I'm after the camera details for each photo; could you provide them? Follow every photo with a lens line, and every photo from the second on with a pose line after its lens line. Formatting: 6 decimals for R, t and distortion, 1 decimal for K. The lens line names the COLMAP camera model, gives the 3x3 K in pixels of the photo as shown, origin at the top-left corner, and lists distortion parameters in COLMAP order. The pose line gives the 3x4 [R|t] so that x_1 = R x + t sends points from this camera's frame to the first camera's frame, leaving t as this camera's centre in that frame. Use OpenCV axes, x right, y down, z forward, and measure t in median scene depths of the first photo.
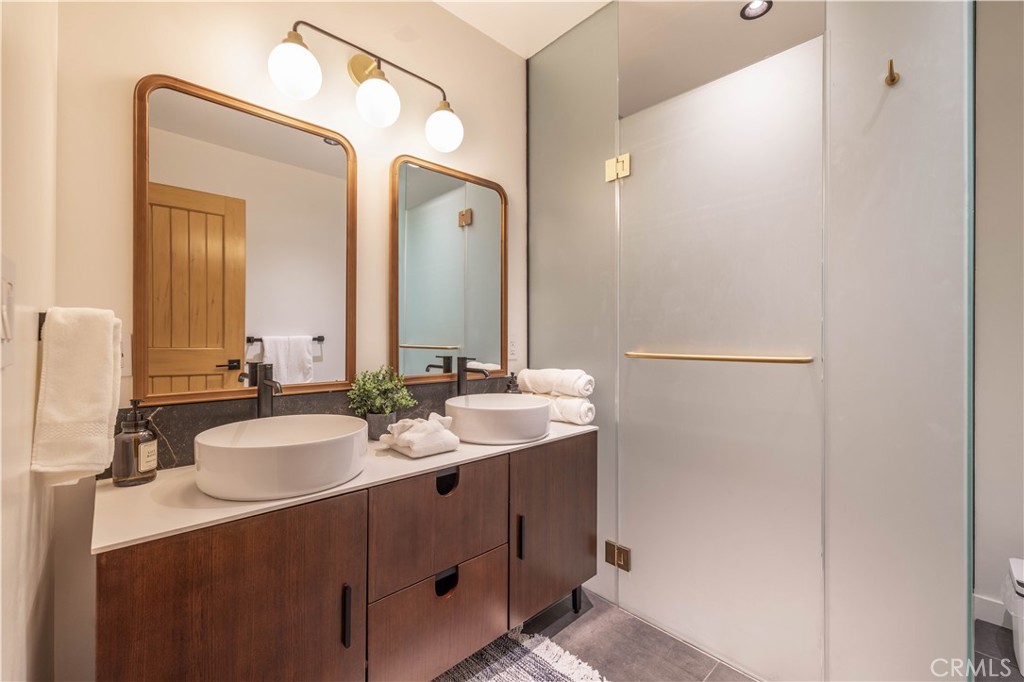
lens RADIAL K [[458.9, 0, 510.7], [0, 458.9, 335.9], [0, 0, 1]] dist [-0.003185, -0.000411]
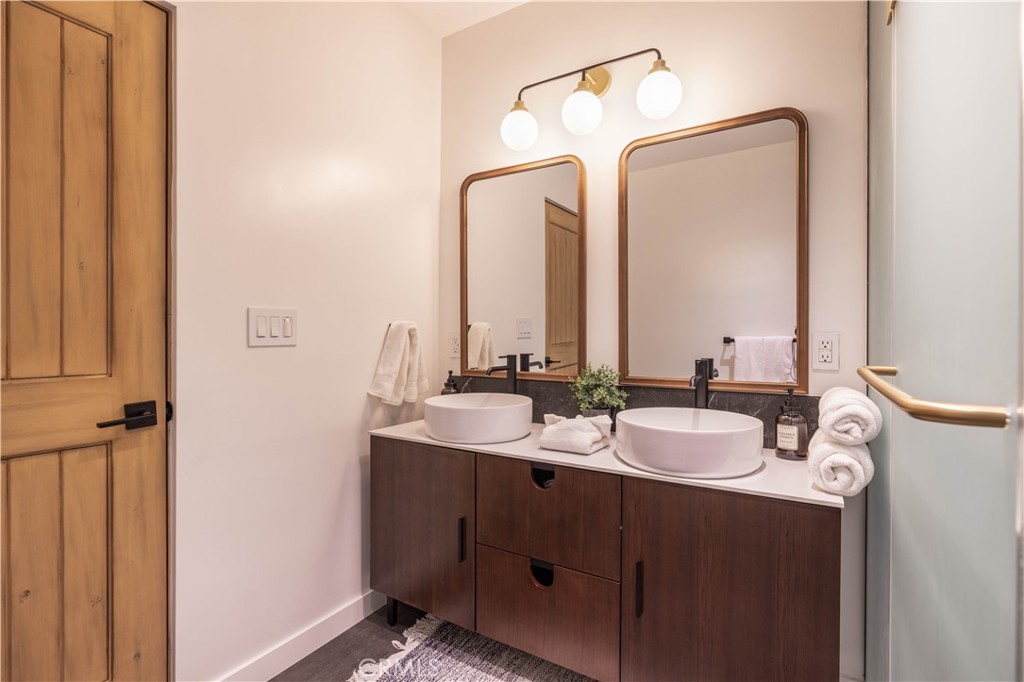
lens RADIAL K [[478.9, 0, 511.2], [0, 478.9, 340.9], [0, 0, 1]] dist [0.023682, 0.000061]
pose [[0.226280, 0.005349, -0.974048, 0.708398], [-0.001248, 0.999986, 0.005201, 0.010062], [0.974062, 0.000039, 0.226283, 0.551102]]
